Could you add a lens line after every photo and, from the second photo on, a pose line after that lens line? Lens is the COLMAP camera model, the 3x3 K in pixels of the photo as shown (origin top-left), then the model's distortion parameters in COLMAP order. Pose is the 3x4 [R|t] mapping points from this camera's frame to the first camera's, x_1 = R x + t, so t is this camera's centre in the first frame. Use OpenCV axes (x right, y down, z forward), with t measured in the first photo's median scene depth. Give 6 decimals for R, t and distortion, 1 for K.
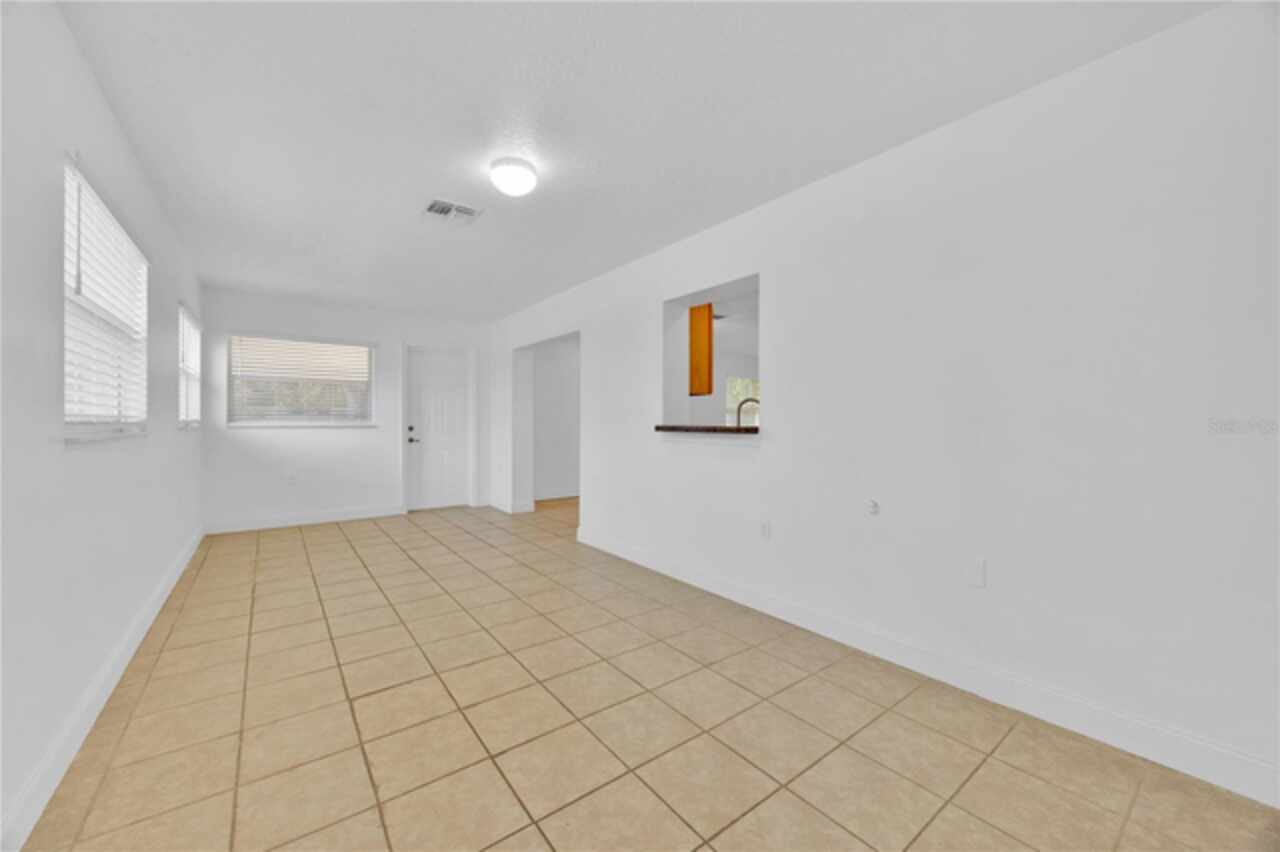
lens RADIAL K [[490.9, 0, 640.1], [0, 490.9, 421.5], [0, 0, 1]] dist [-0.001241, 0.000552]
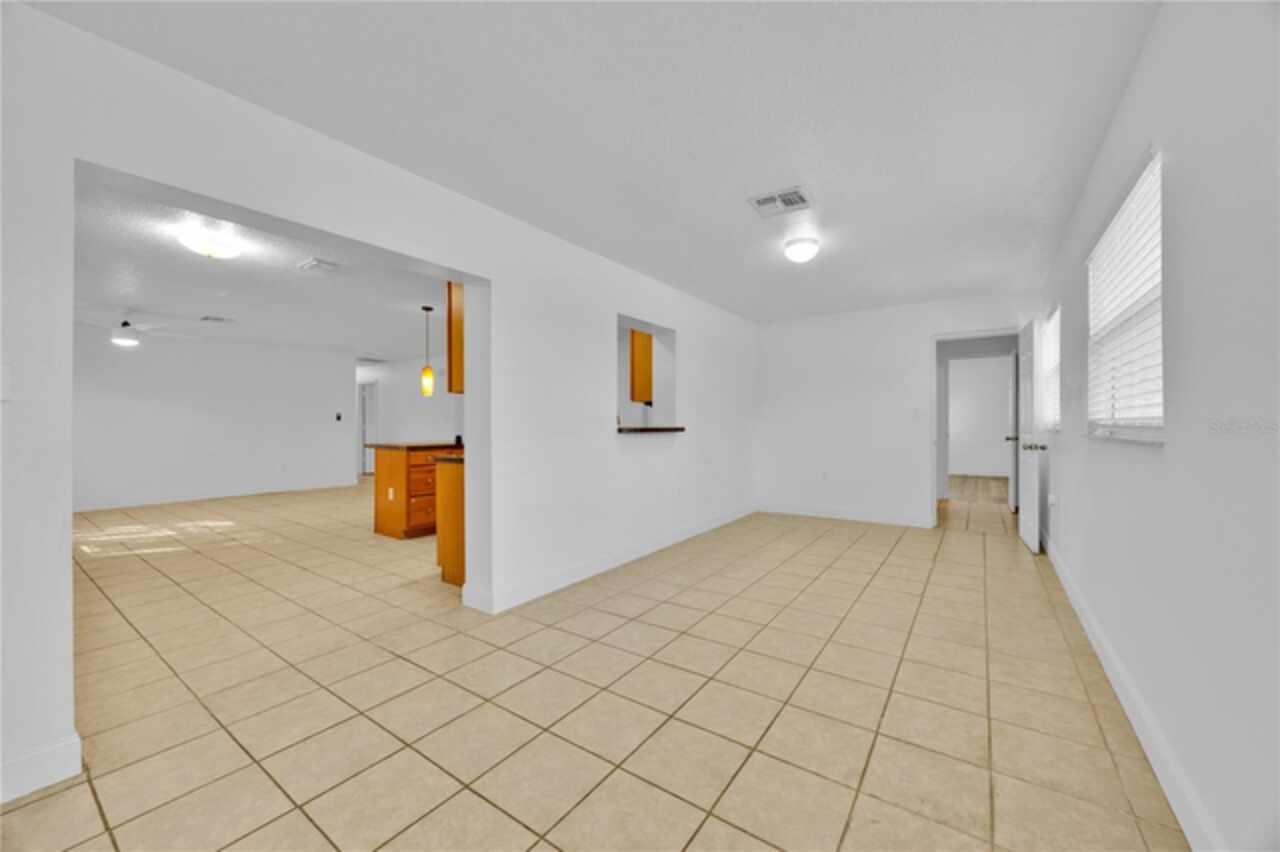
lens RADIAL K [[490.9, 0, 643.0], [0, 490.9, 421.2], [0, 0, 1]] dist [-0.001241, 0.000552]
pose [[-0.309693, -0.000520, 0.950836, -1.245744], [0.003038, 0.999994, 0.001536, -0.010709], [-0.950832, 0.003364, -0.309690, 1.606008]]
